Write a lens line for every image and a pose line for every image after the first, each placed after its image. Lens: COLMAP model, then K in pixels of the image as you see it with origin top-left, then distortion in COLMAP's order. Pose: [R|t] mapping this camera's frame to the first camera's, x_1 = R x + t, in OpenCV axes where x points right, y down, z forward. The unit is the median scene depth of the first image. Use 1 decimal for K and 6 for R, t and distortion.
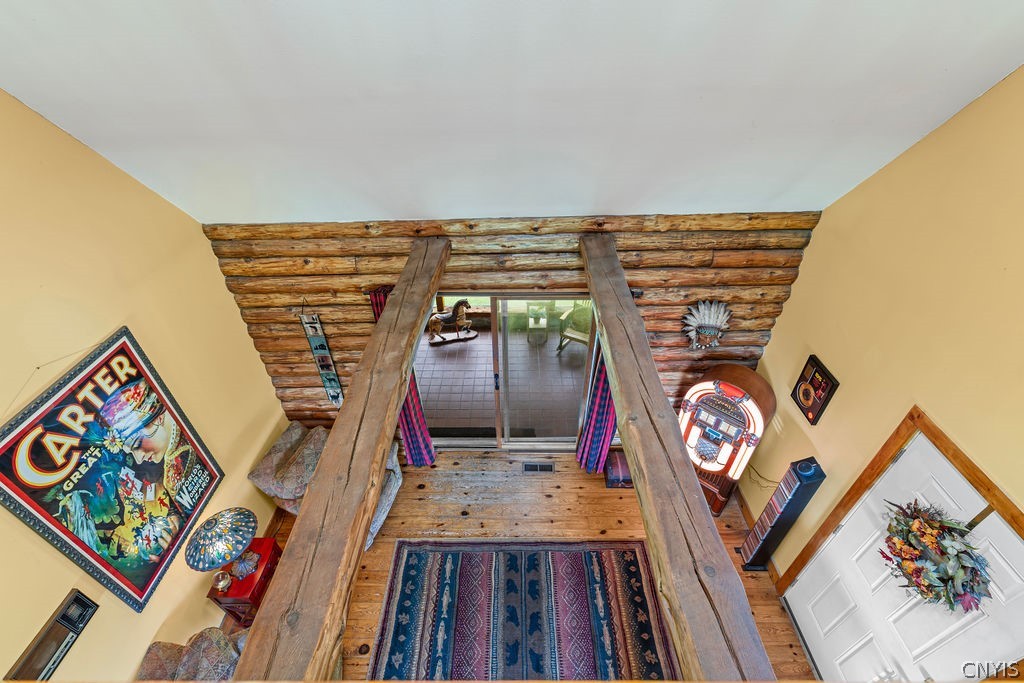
lens RADIAL K [[433.9, 0, 512.0], [0, 433.9, 341.5], [0, 0, 1]] dist [-0.011485, 0.000373]
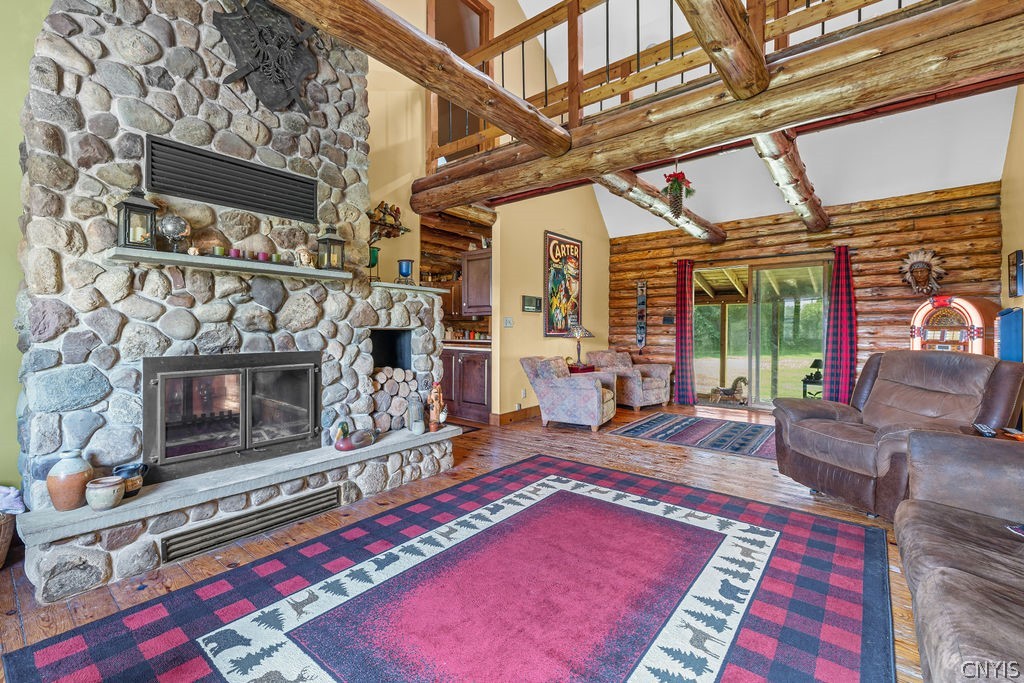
lens RADIAL K [[446.5, 0, 512.3], [0, 446.5, 332.9], [0, 0, 1]] dist [-0.006476, 0.000341]
pose [[0.783951, 0.010157, -0.620739, 0.340278], [-0.383073, 0.794739, -0.470791, 1.391783], [0.488544, 0.606866, 0.626928, -0.422944]]
